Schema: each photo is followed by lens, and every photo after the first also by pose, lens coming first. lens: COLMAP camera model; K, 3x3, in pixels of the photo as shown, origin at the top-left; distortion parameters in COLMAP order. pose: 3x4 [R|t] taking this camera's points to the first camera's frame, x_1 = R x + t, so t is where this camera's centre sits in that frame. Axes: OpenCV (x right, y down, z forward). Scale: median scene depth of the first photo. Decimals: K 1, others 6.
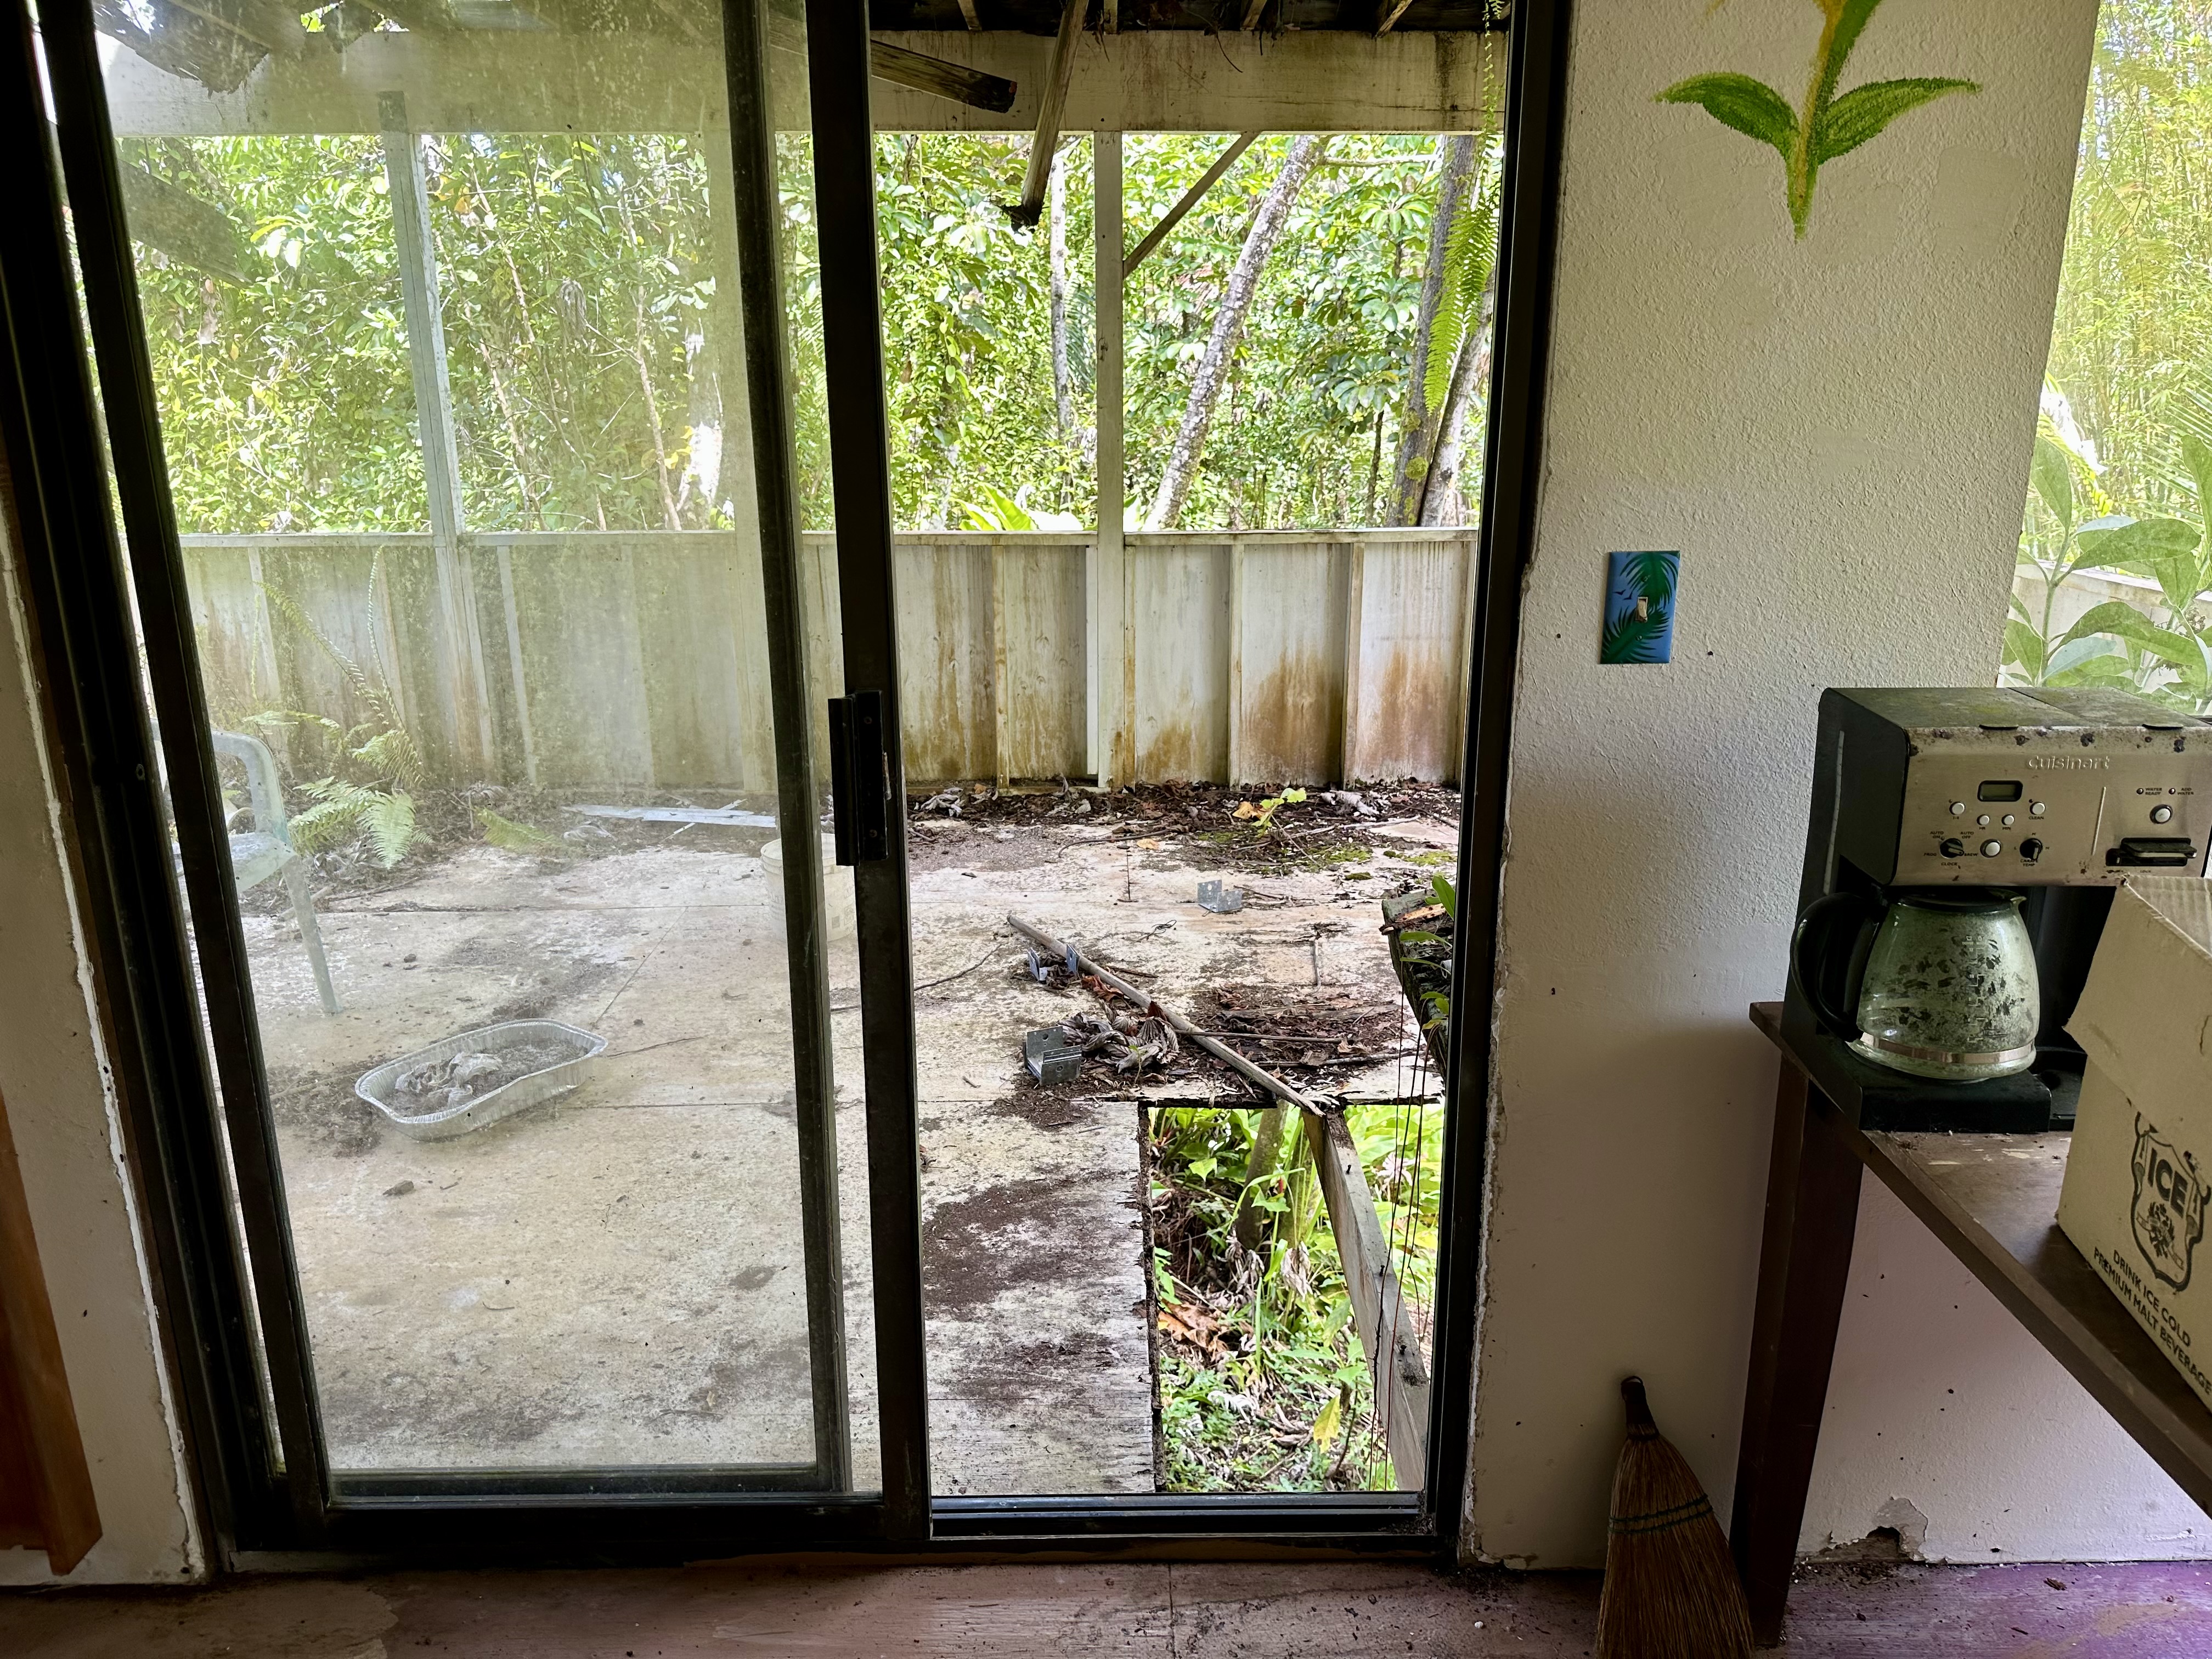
lens RADIAL K [[1584.6, 0, 1106.0], [0, 1584.6, 829.5], [0, 0, 1]] dist [-0.001524, -0.002020]
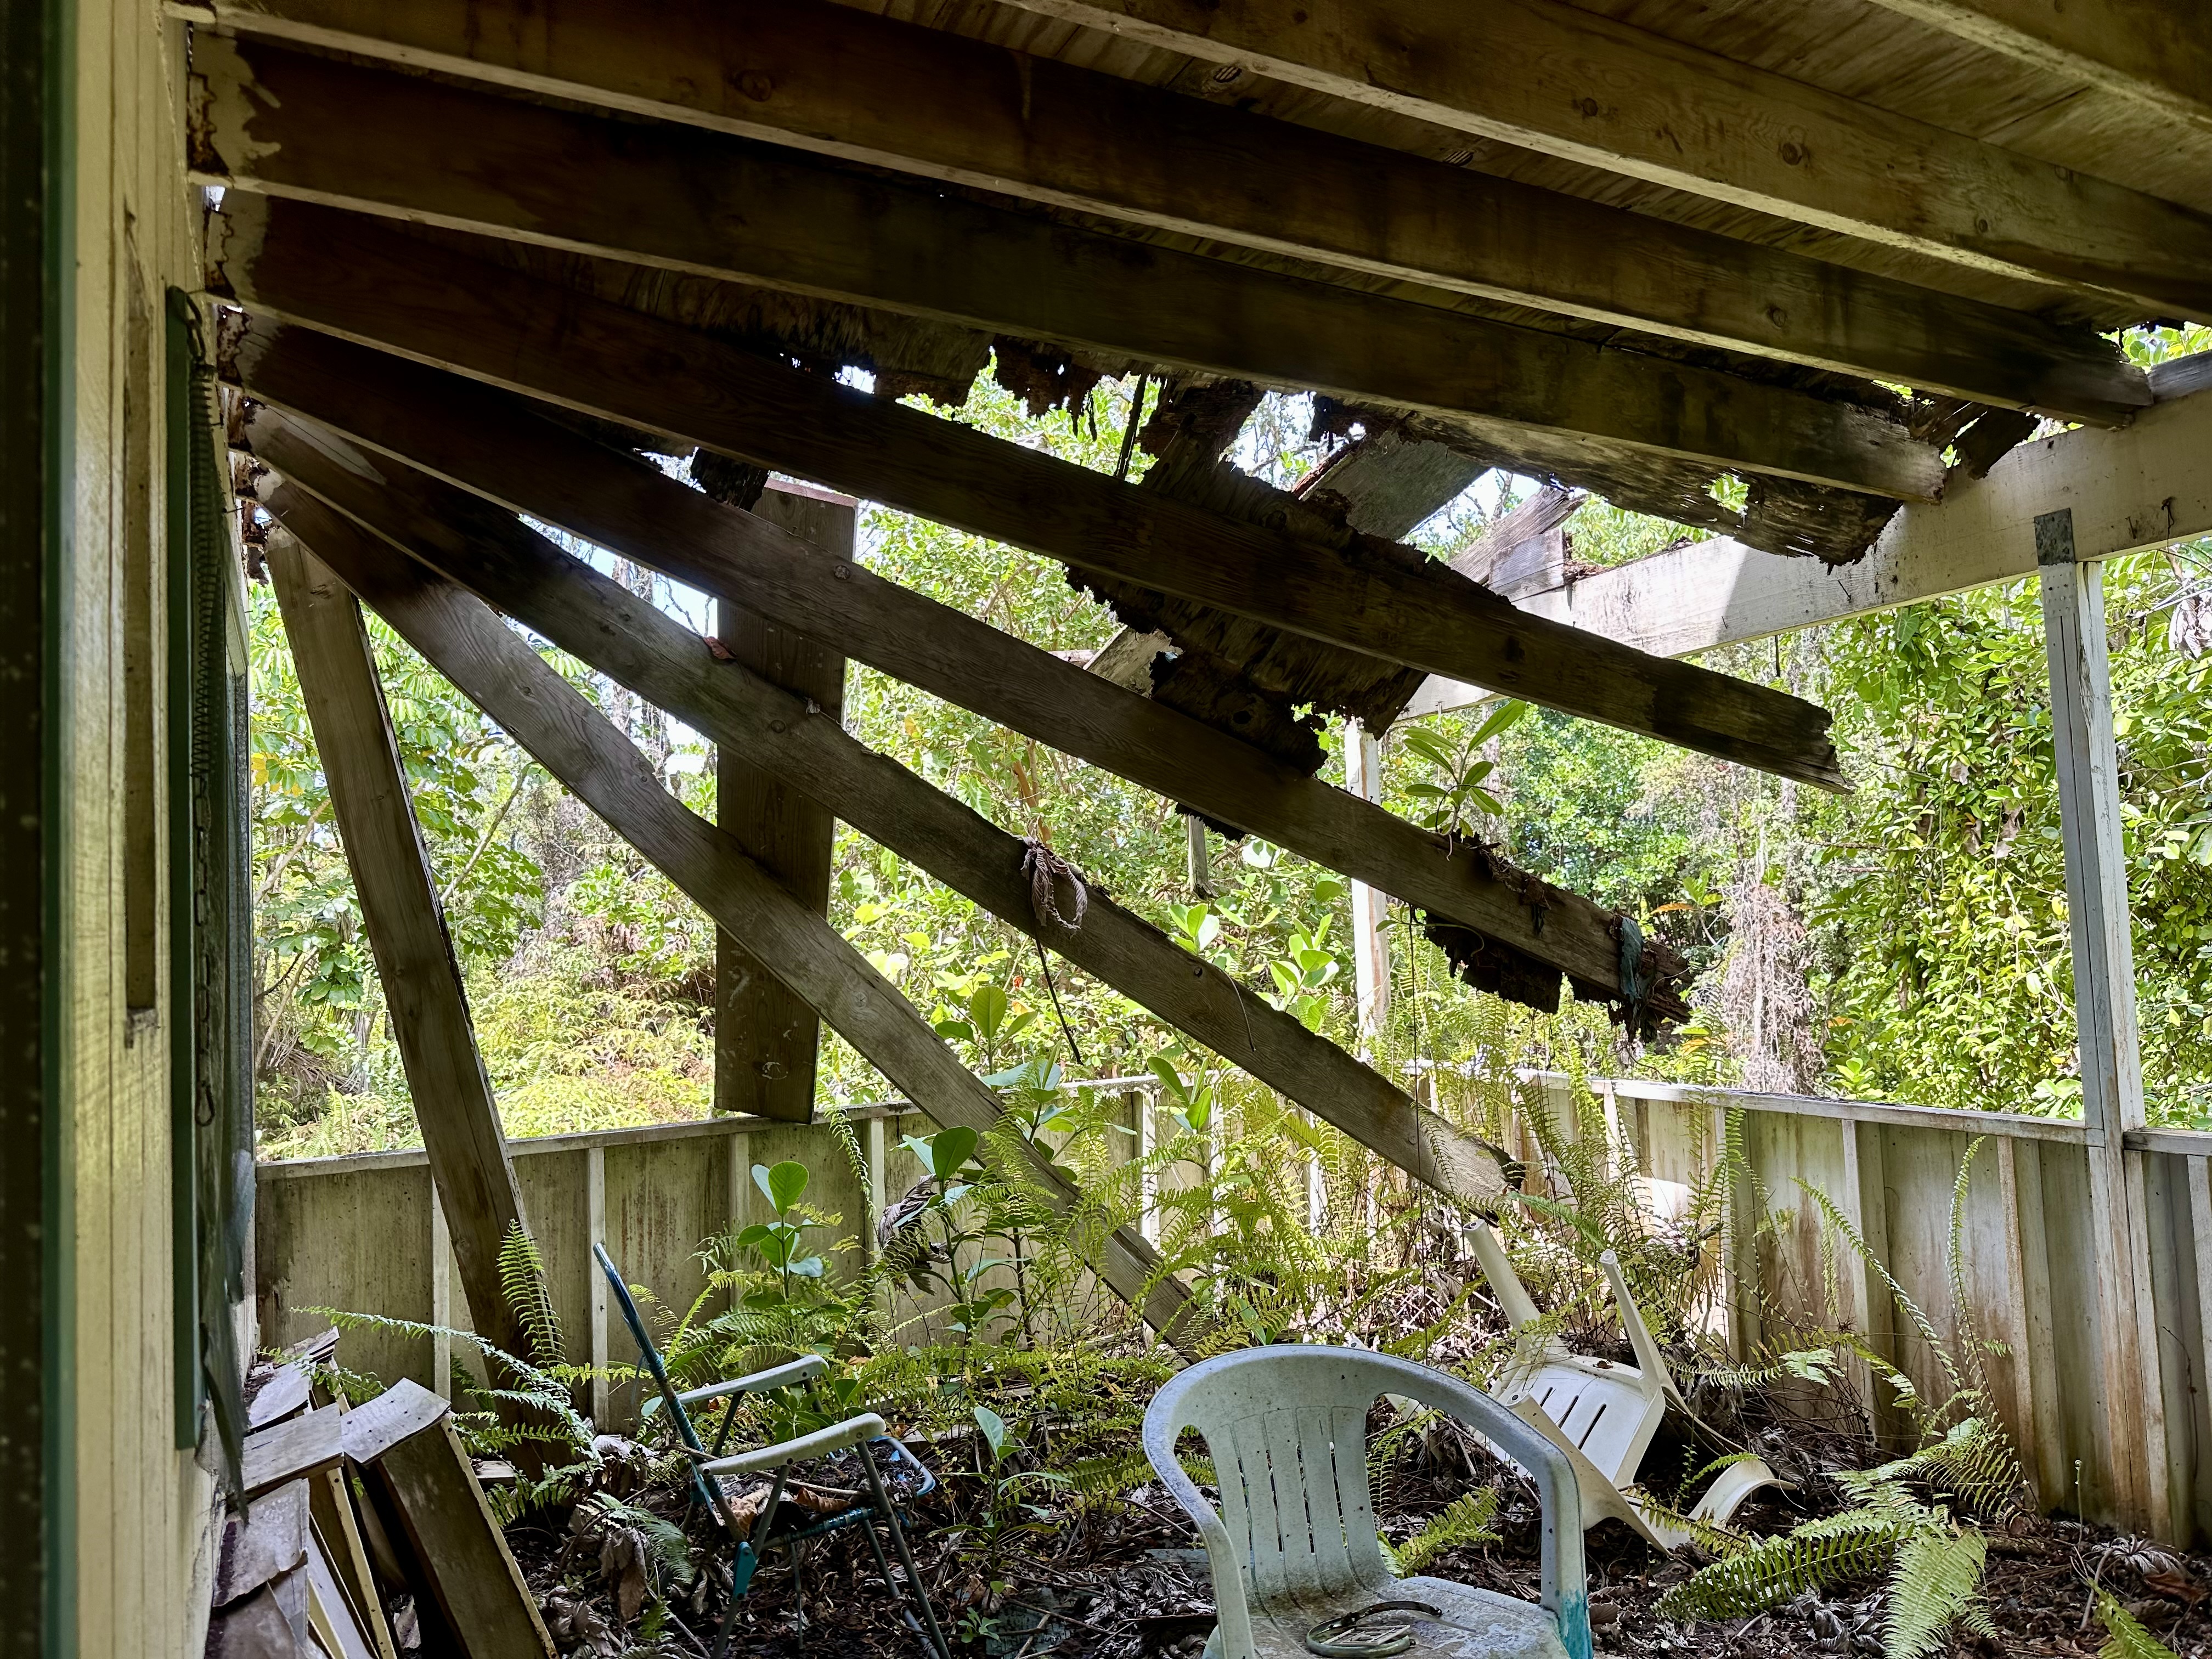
lens RADIAL K [[1584.6, 0, 1106.0], [0, 1584.6, 829.5], [0, 0, 1]] dist [-0.001524, -0.002020]
pose [[0.456651, -0.068326, -0.887018, -0.010604], [-0.209880, 0.960630, -0.182045, -0.055564], [0.864535, 0.269298, 0.424332, 0.187258]]
